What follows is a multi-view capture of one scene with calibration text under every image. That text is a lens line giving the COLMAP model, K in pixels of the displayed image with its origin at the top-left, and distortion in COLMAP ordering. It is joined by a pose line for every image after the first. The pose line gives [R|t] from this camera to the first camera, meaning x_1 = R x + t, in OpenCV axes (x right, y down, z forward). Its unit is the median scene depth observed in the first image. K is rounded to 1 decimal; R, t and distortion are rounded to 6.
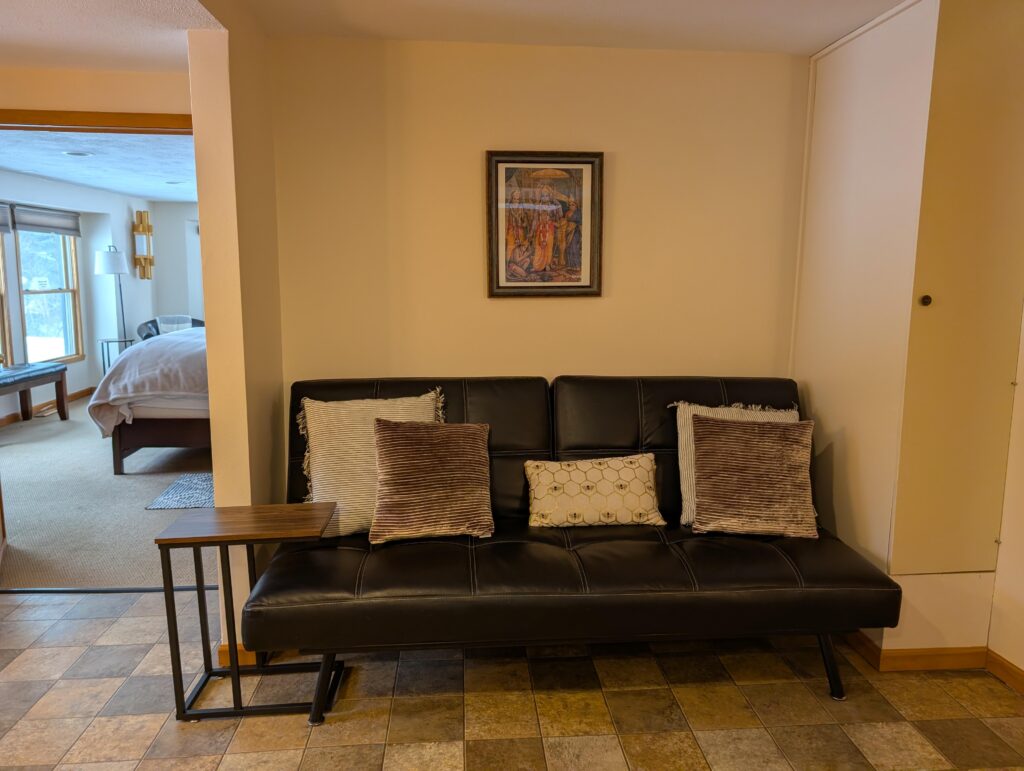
lens RADIAL K [[727.7, 0, 509.9], [0, 727.7, 384.0], [0, 0, 1]] dist [0.011156, -0.004570]
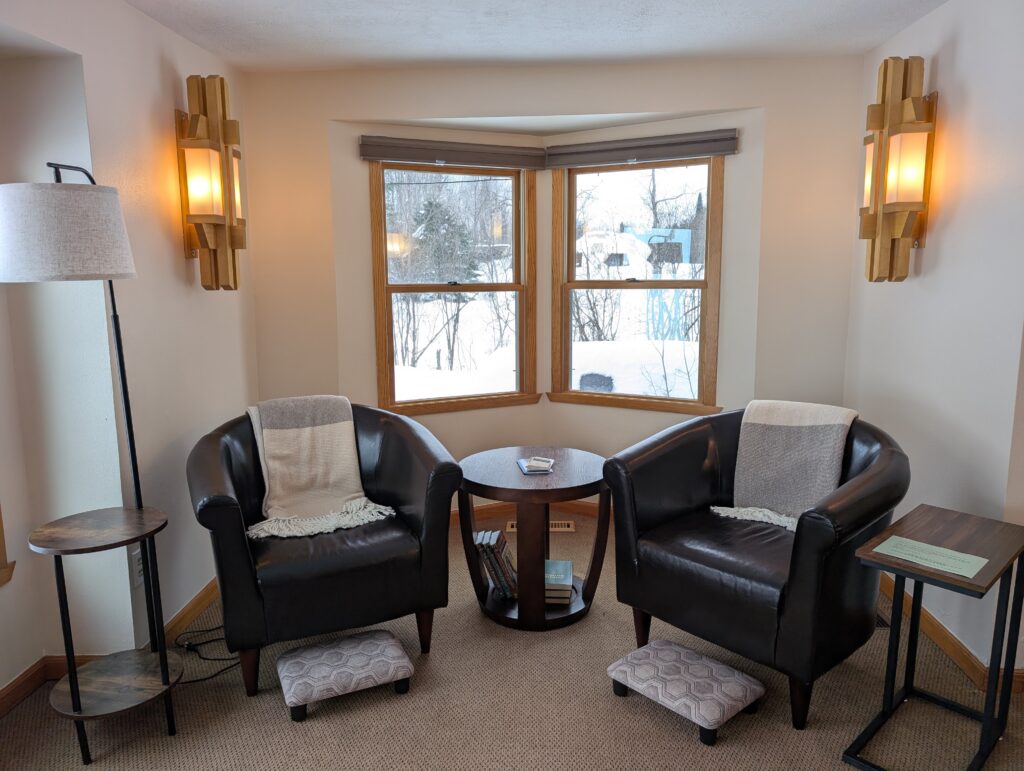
lens RADIAL K [[727.7, 0, 518.4], [0, 727.7, 382.6], [0, 0, 1]] dist [0.011156, -0.004570]
pose [[0.990679, 0.003610, -0.136167, -0.327038], [-0.002619, 0.999969, 0.007457, -0.106797], [0.136189, -0.007031, 0.990658, 0.705261]]
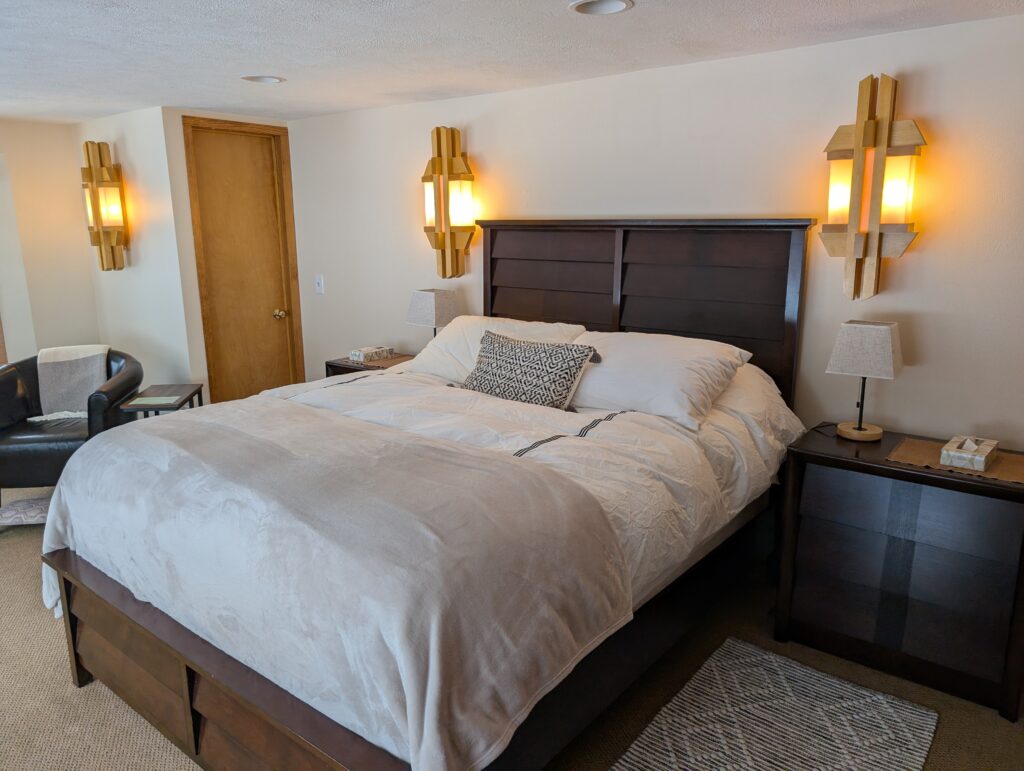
lens RADIAL K [[727.7, 0, 515.6], [0, 727.7, 379.3], [0, 0, 1]] dist [0.011156, -0.004570]
pose [[0.688940, -0.171506, 0.704236, -0.404209], [0.128002, 0.985120, 0.114689, -0.091999], [-0.713426, 0.011130, 0.700642, 0.440732]]
